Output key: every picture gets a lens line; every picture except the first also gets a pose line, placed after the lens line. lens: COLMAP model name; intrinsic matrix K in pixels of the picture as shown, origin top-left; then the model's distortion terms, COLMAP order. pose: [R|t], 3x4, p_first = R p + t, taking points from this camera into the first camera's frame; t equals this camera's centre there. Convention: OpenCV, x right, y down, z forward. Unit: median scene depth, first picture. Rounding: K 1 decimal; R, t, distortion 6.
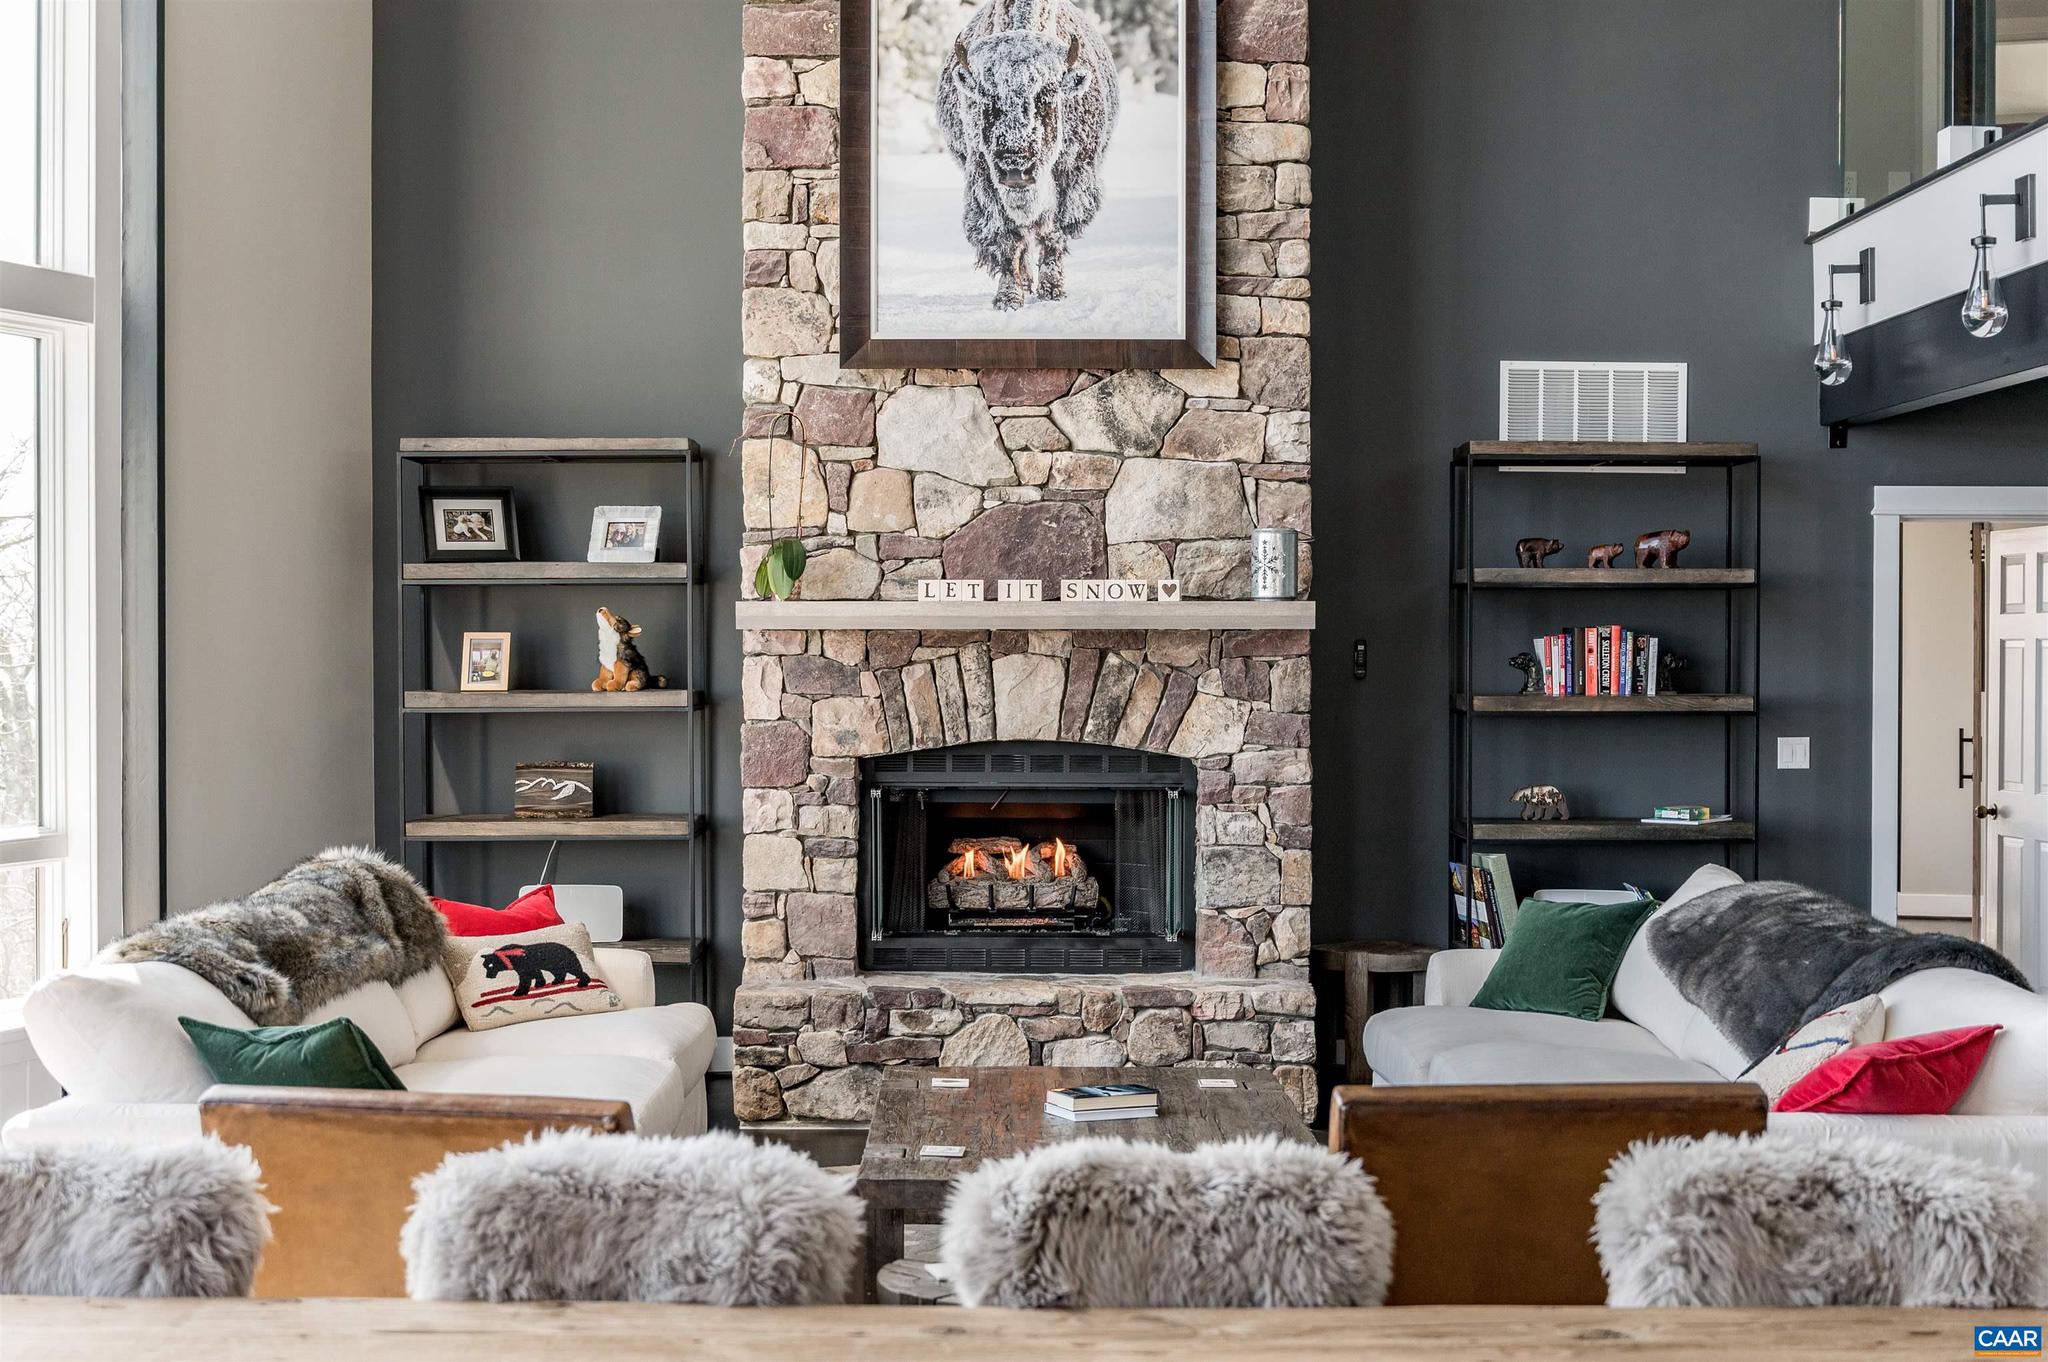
lens RADIAL K [[2975.1, 0, 1024.0], [0, 2975.1, 681.0], [0, 0, 1]] dist [-0.032285, -0.023816]
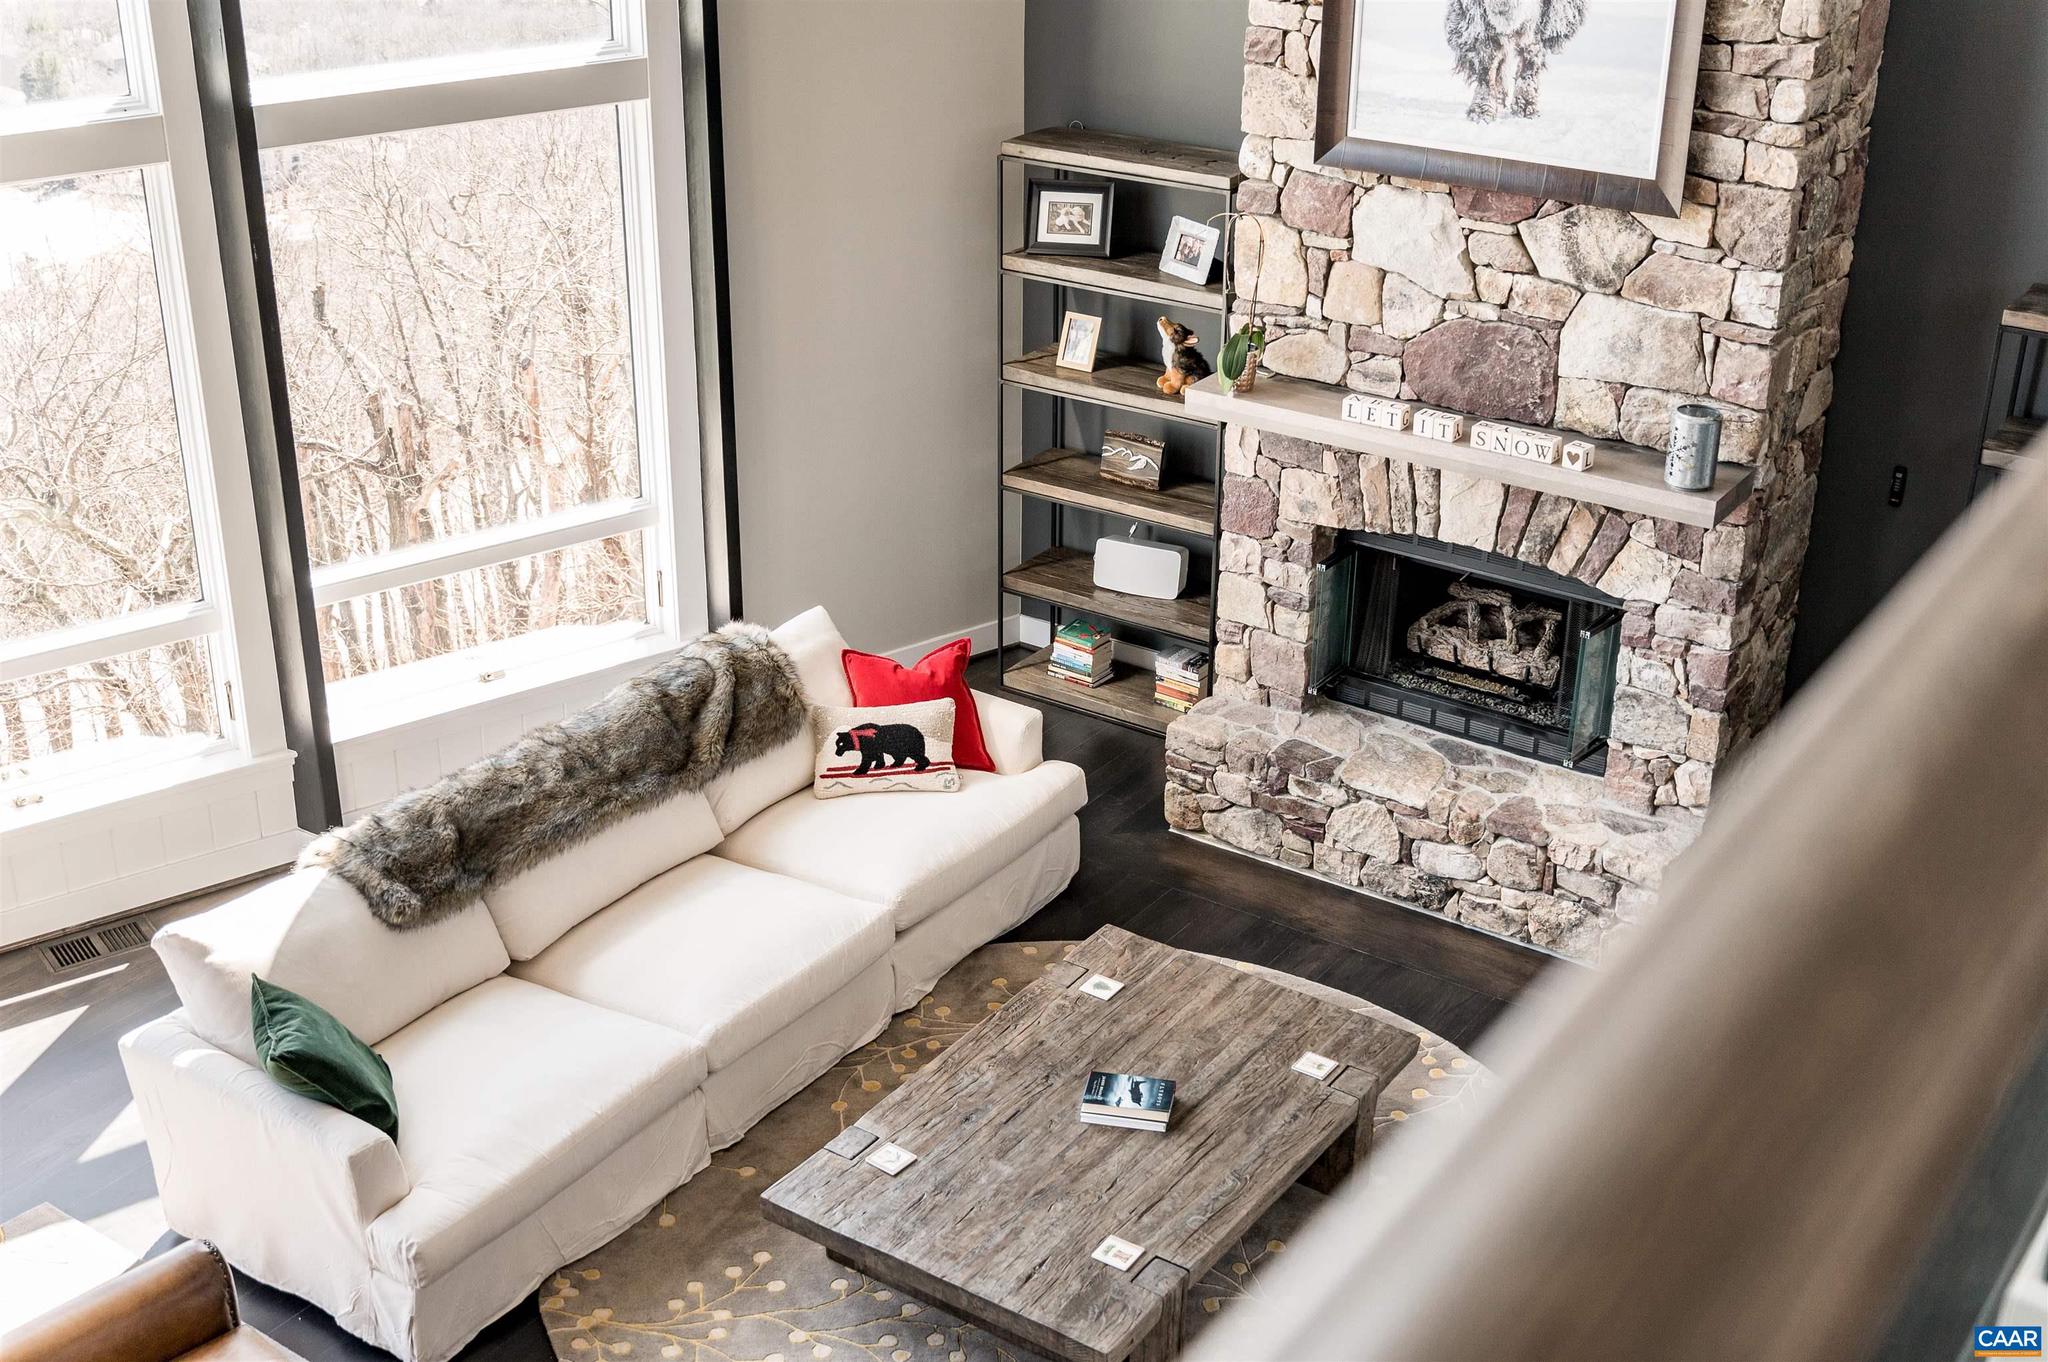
lens RADIAL K [[2442.5, 0, 1024.0], [0, 2442.5, 681.0], [0, 0, 1]] dist [-0.002026, 0.012498]
pose [[0.817613, 0.249124, -0.519083, 0.323312], [-0.013742, 0.909734, 0.414964, -0.283081], [0.575605, -0.332147, 0.747233, 0.273915]]
